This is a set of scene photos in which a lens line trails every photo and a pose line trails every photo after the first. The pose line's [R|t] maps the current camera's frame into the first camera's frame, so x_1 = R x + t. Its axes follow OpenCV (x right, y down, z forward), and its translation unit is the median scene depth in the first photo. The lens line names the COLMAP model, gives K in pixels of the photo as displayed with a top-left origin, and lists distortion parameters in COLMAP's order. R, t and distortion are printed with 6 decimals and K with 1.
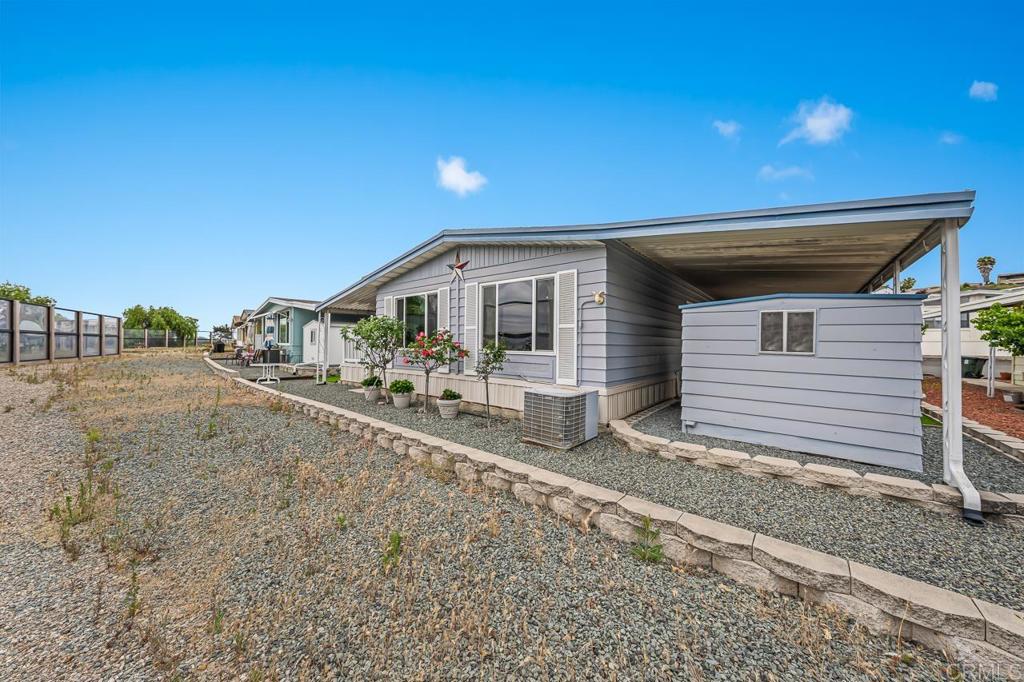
lens RADIAL K [[349.0, 0, 510.2], [0, 349.0, 343.3], [0, 0, 1]] dist [-0.002144, -0.000226]
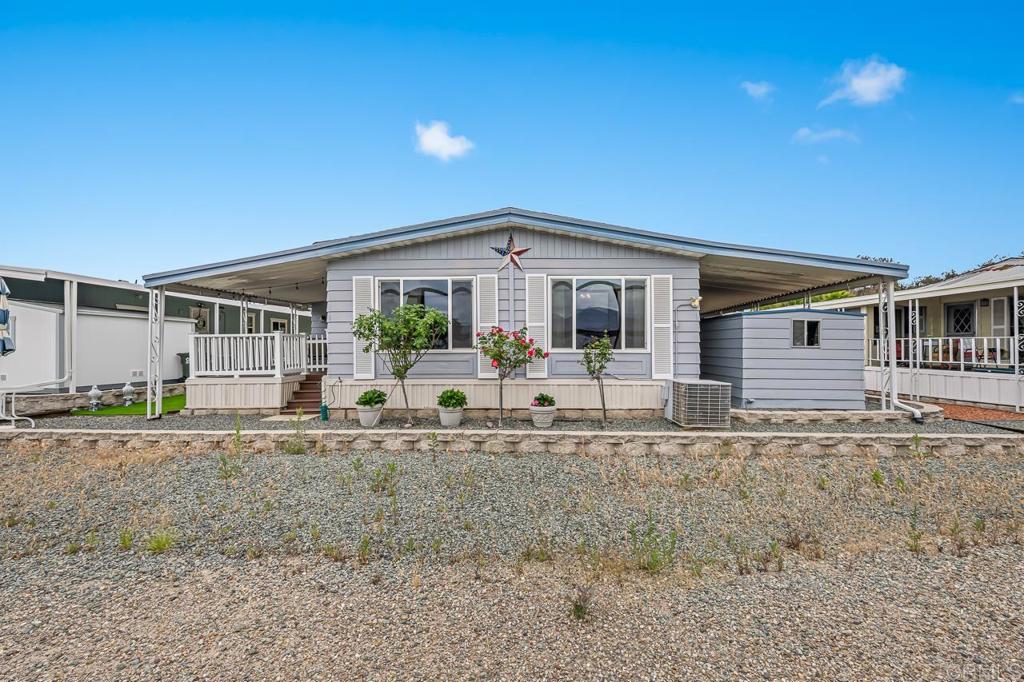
lens RADIAL K [[349.0, 0, 512.8], [0, 349.0, 341.6], [0, 0, 1]] dist [-0.002144, -0.000226]
pose [[0.777813, -0.004240, 0.628482, -0.741583], [0.006394, 0.999979, -0.001167, -0.000503], [-0.628464, 0.004926, 0.777823, 0.364174]]
